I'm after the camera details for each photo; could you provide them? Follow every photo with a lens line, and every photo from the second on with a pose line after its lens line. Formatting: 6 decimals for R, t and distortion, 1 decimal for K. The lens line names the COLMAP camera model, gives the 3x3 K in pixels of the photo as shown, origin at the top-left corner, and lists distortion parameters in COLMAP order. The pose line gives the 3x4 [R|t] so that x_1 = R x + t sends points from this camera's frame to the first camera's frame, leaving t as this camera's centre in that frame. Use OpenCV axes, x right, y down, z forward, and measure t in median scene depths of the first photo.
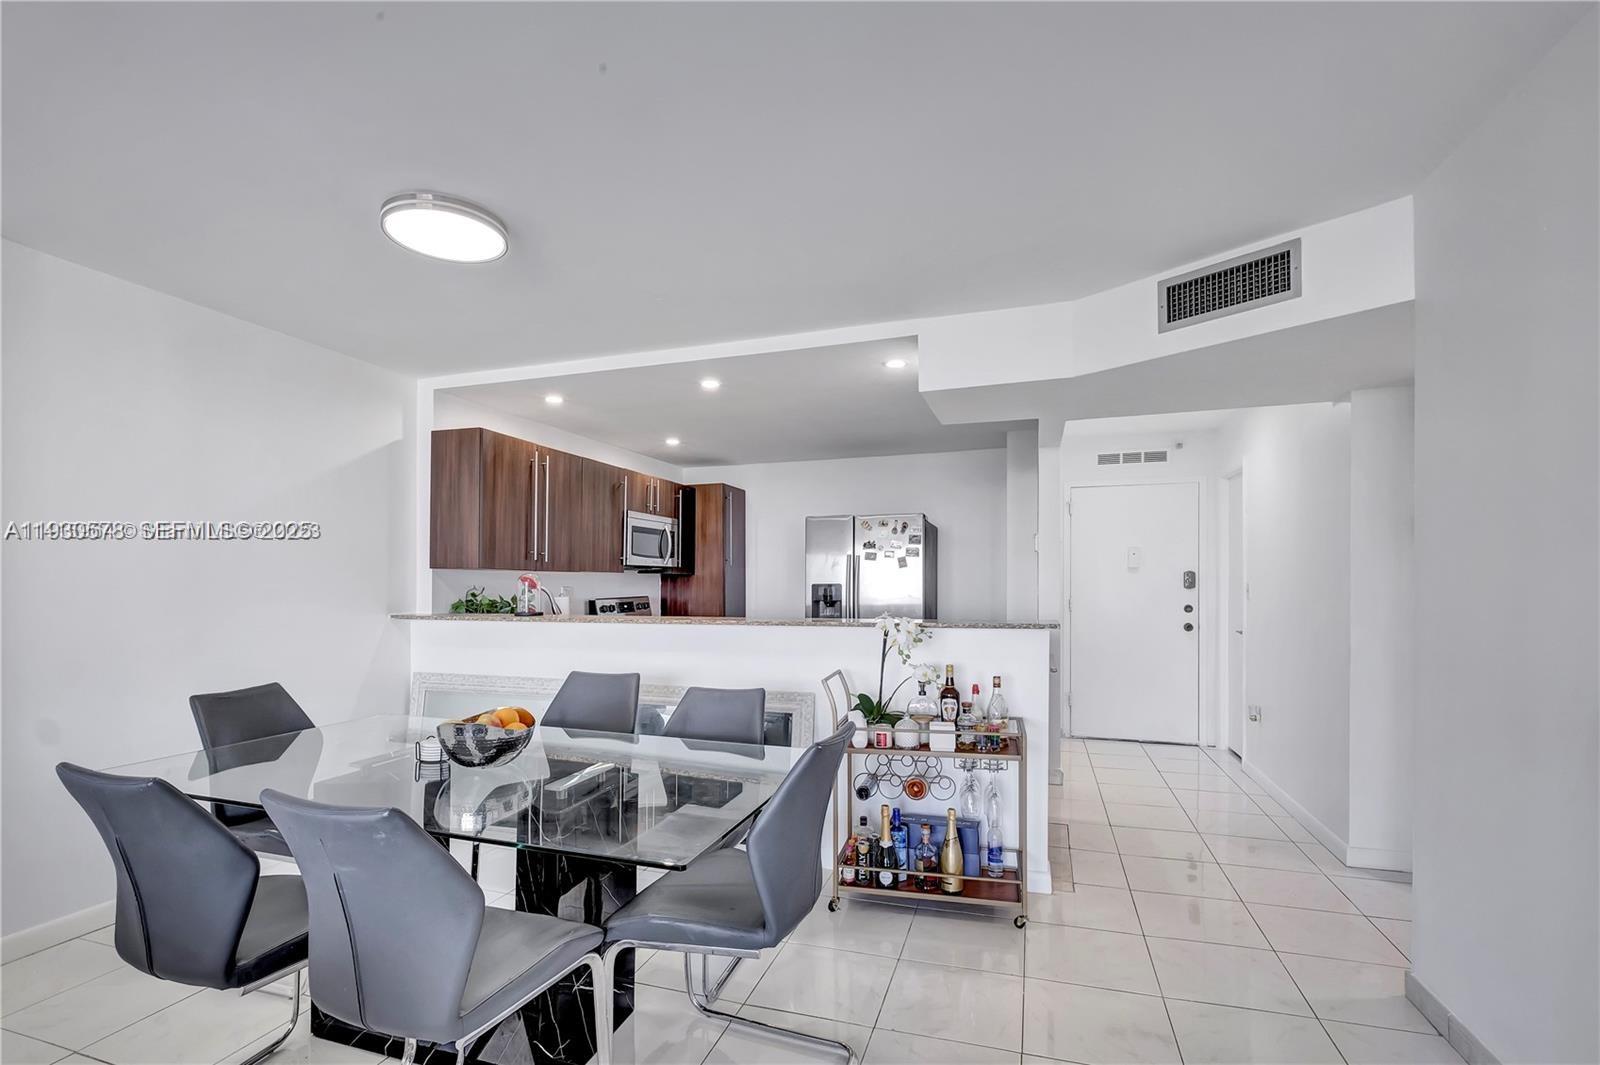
lens RADIAL K [[722.4, 0, 785.3], [0, 722.4, 580.4], [0, 0, 1]] dist [-0.000887, -0.000235]
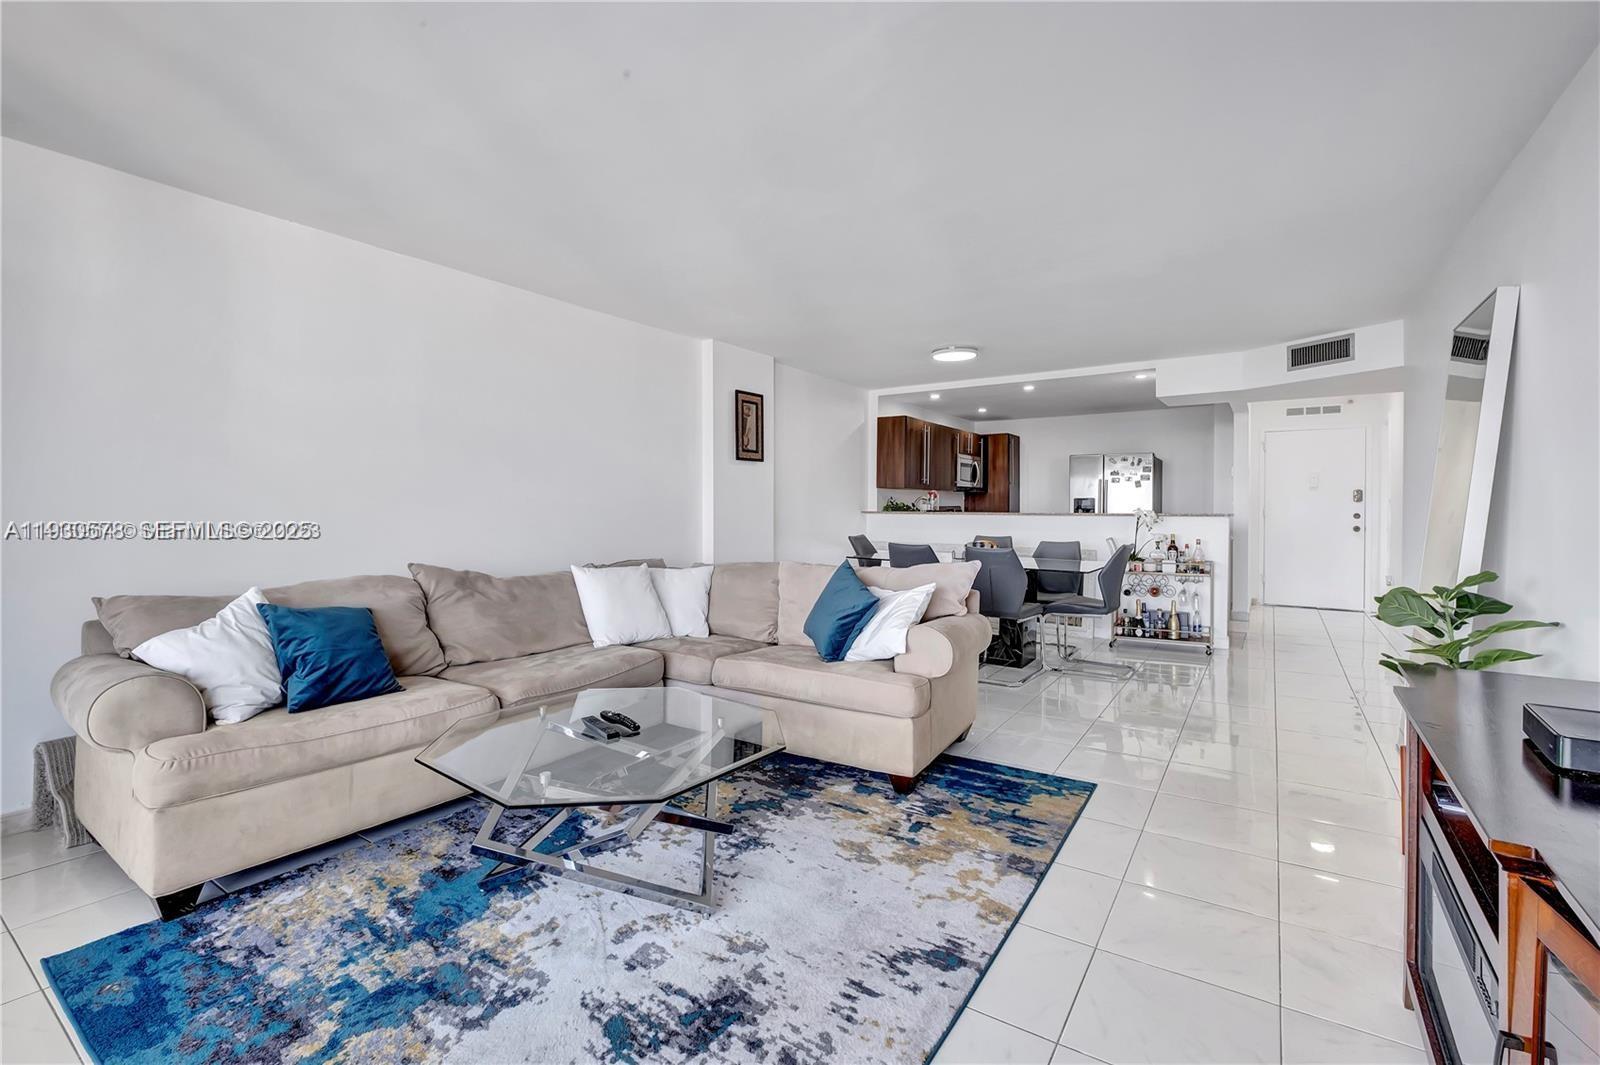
lens RADIAL K [[700.9, 0, 785.9], [0, 700.9, 511.0], [0, 0, 1]] dist [-0.003207, -0.000923]
pose [[0.962535, 0.006347, -0.271083, -0.159370], [-0.003661, 0.999939, 0.010414, 0.020220], [0.271132, -0.009031, 0.962500, -0.661018]]
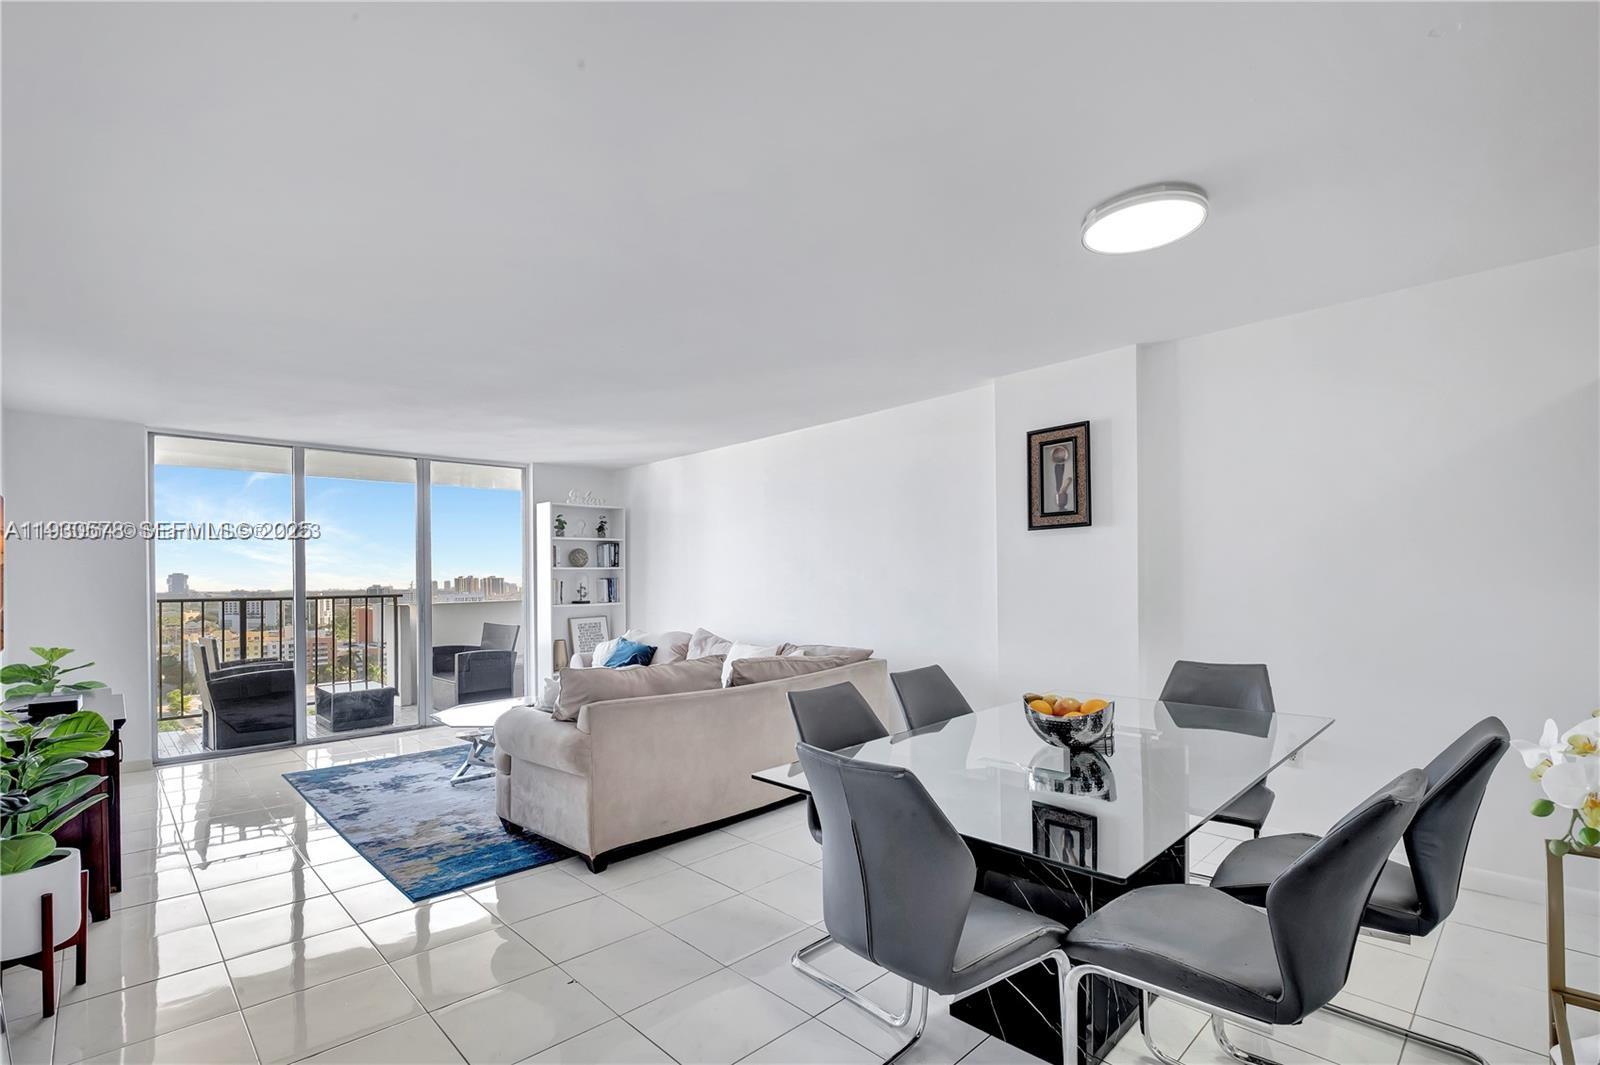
lens RADIAL K [[722.4, 0, 785.3], [0, 722.4, 580.4], [0, 0, 1]] dist [-0.000887, -0.000235]
pose [[-0.460470, 0.009883, -0.887620, 0.279391], [0.021829, 0.999762, -0.000193, 0.002445], [0.887407, -0.019465, -0.460576, 0.432308]]
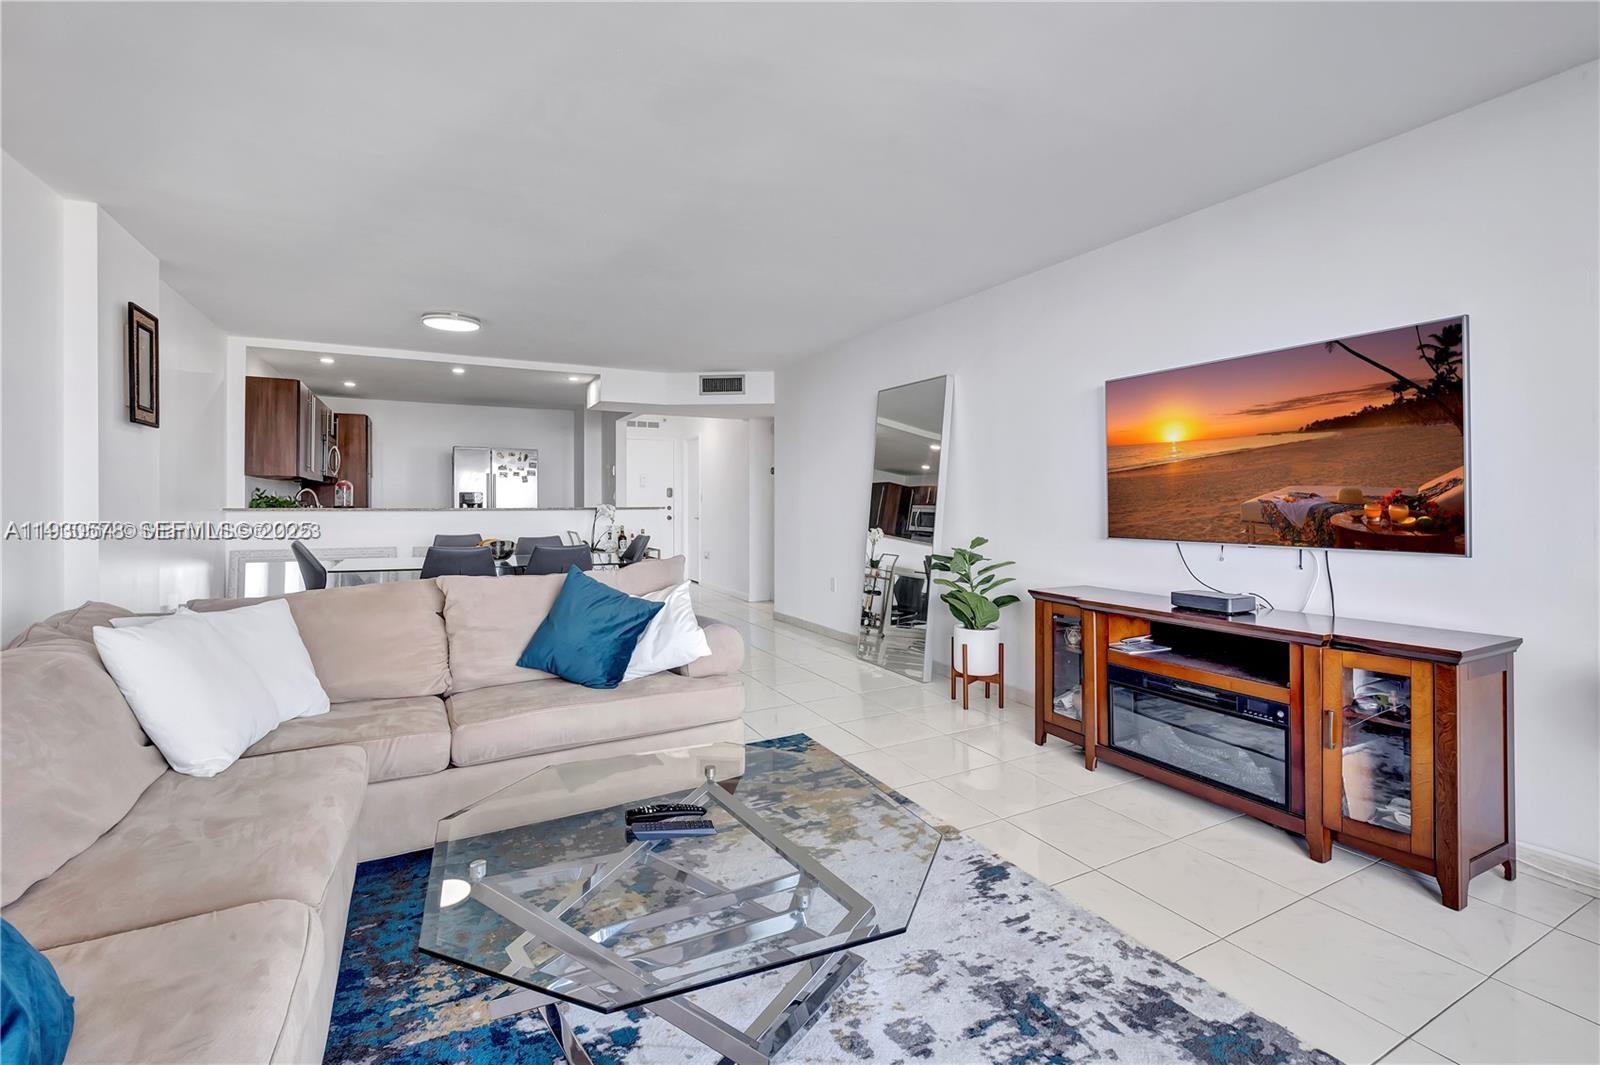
lens RADIAL K [[693.8, 0, 791.3], [0, 693.8, 529.6], [0, 0, 1]] dist [0.045853, -0.050721]
pose [[0.696363, -0.026088, 0.717215, -0.545778], [-0.004564, 0.999158, 0.040775, 0.021312], [-0.717675, -0.031668, 0.695658, -0.514209]]
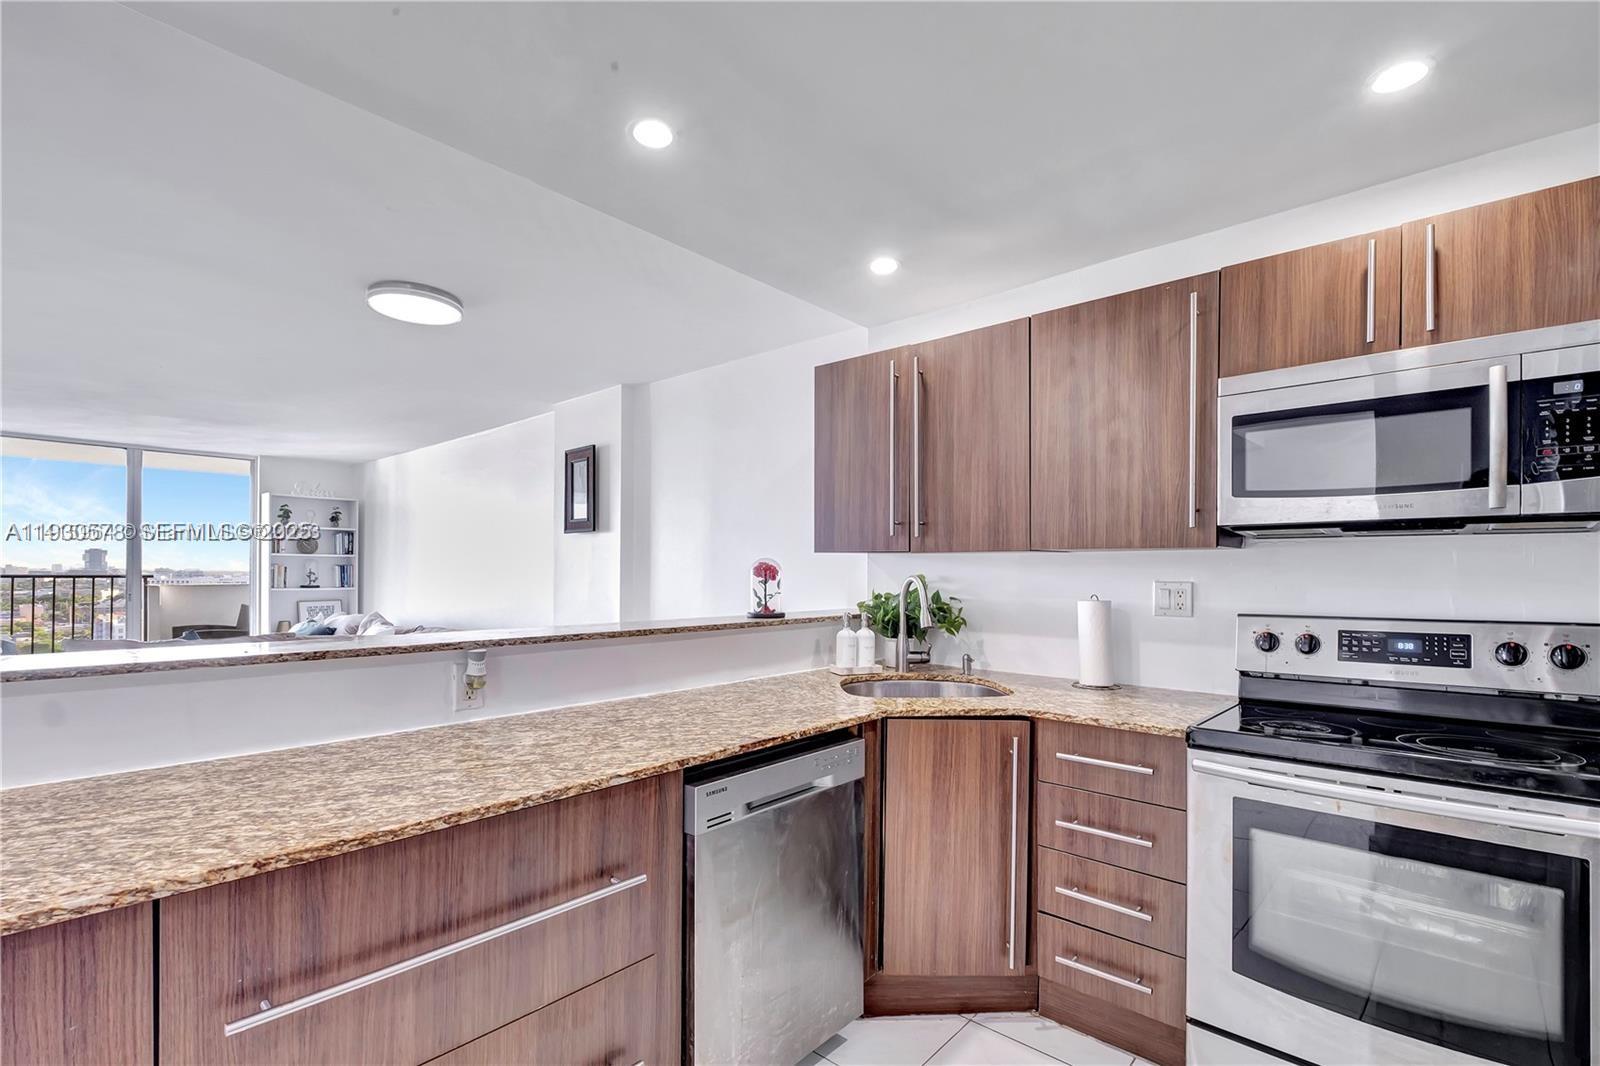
lens RADIAL K [[721.4, 0, 799.2], [0, 721.4, 574.1], [0, 0, 1]] dist [-0.001395, -0.000668]
pose [[-0.390872, 0.001290, -0.920444, 0.205877], [-0.002780, 0.999993, 0.002582, 0.003125], [0.920441, 0.003568, -0.390866, 0.937231]]
